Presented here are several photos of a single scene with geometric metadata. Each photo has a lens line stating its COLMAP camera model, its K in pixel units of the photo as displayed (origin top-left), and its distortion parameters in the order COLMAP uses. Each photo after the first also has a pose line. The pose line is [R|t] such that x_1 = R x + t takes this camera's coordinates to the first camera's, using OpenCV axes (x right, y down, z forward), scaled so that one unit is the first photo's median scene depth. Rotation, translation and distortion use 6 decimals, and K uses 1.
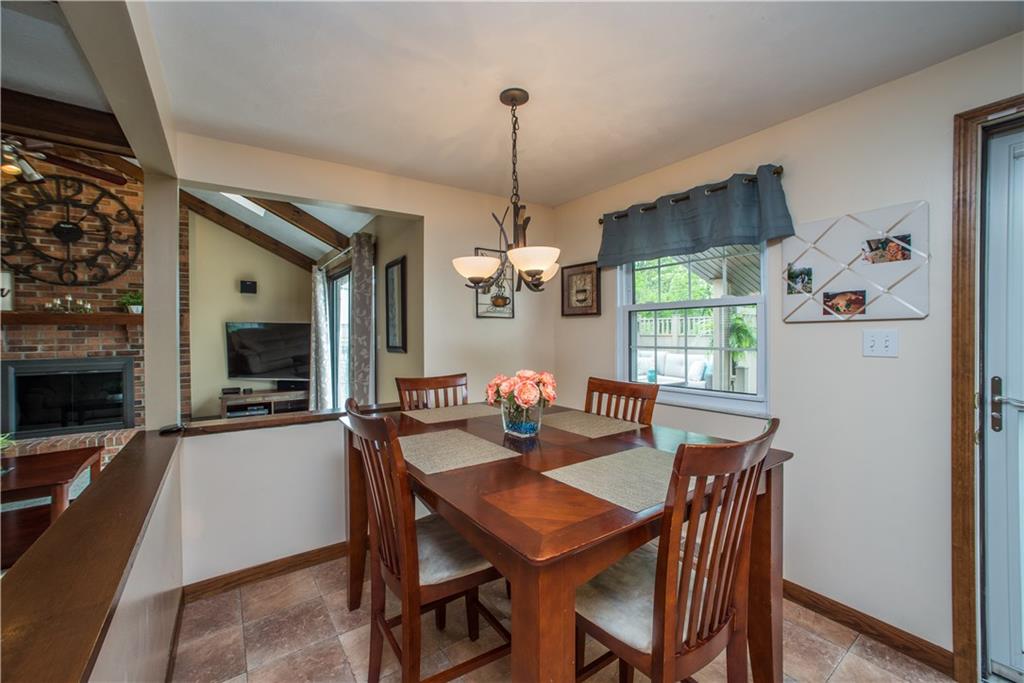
lens RADIAL K [[417.5, 0, 512.0], [0, 417.5, 341.5], [0, 0, 1]] dist [-0.000619, 0.000112]
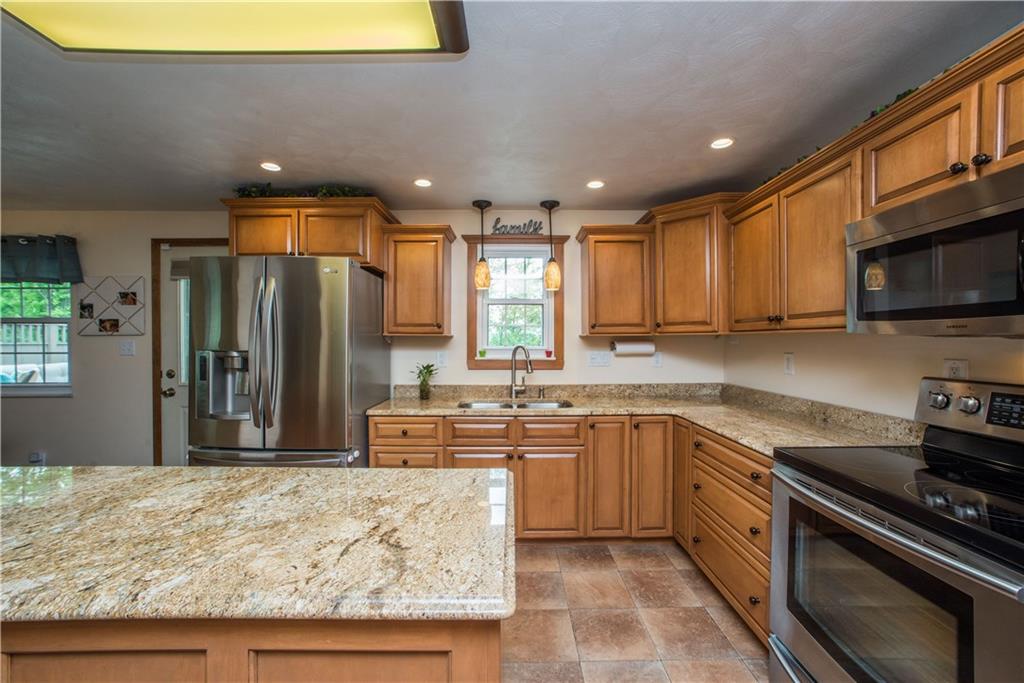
lens RADIAL K [[417.5, 0, 512.0], [0, 417.5, 341.5], [0, 0, 1]] dist [-0.000619, 0.000112]
pose [[0.571665, -0.000645, 0.820487, 0.317834], [0.009957, 0.999932, -0.006152, 0.003264], [-0.820427, 0.011686, 0.571632, -1.394093]]
